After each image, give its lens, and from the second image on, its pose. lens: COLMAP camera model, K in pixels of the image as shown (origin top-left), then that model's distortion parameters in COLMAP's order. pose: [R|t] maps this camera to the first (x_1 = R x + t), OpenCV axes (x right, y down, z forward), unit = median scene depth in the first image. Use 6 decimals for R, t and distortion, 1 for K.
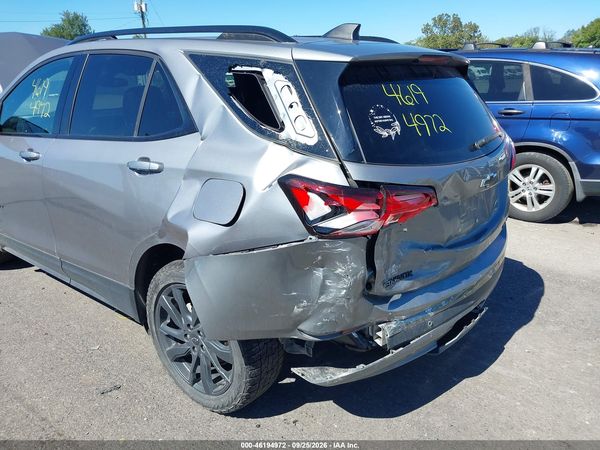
lens RADIAL K [[464.2, 0, 290.0], [0, 464.2, 223.2], [0, 0, 1]] dist [0.029792, -0.035806]
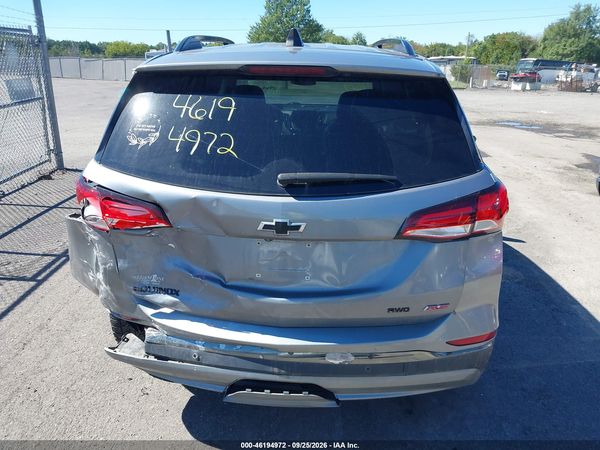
lens RADIAL K [[464.2, 0, 303.2], [0, 464.2, 234.7], [0, 0, 1]] dist [0.029792, -0.035806]
pose [[0.612510, 0.290418, -0.735180, 1.056095], [-0.267724, 0.951311, 0.152744, -0.215476], [0.743745, 0.103268, 0.660439, 0.526718]]
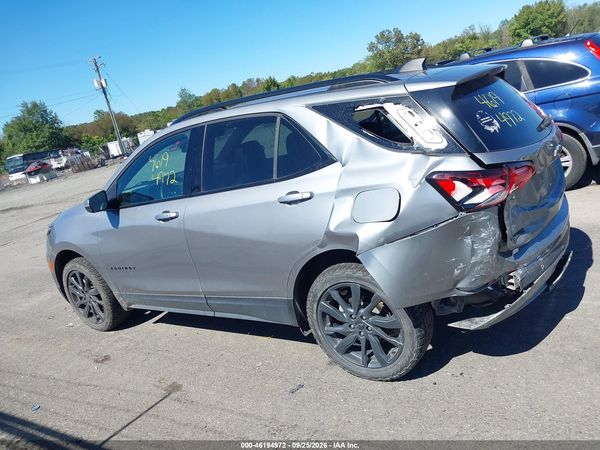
lens RADIAL K [[464.2, 0, 299.2], [0, 464.2, 224.8], [0, 0, 1]] dist [0.029792, -0.035806]
pose [[0.974942, -0.217565, 0.046401, -0.404882], [0.220290, 0.973256, -0.065157, 0.039122], [-0.030984, 0.073746, 0.996796, -0.286122]]
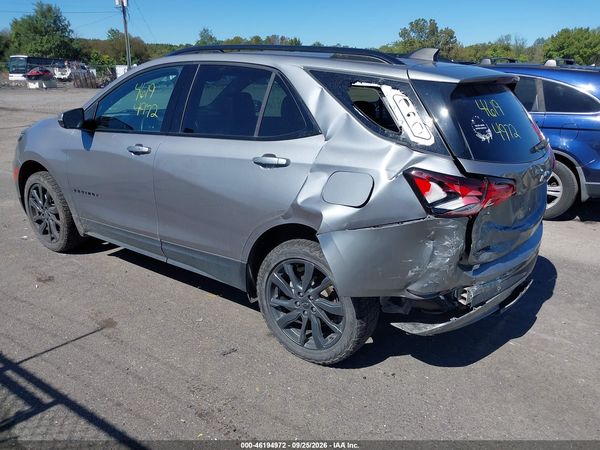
lens RADIAL K [[464.6, 0, 299.3], [0, 464.6, 226.4], [0, 0, 1]] dist [0.027575, -0.029899]
pose [[0.997755, 0.007453, 0.066552, -0.339488], [-0.007827, 0.999955, 0.005349, 0.045300], [-0.066509, -0.005858, 0.997769, -0.239338]]
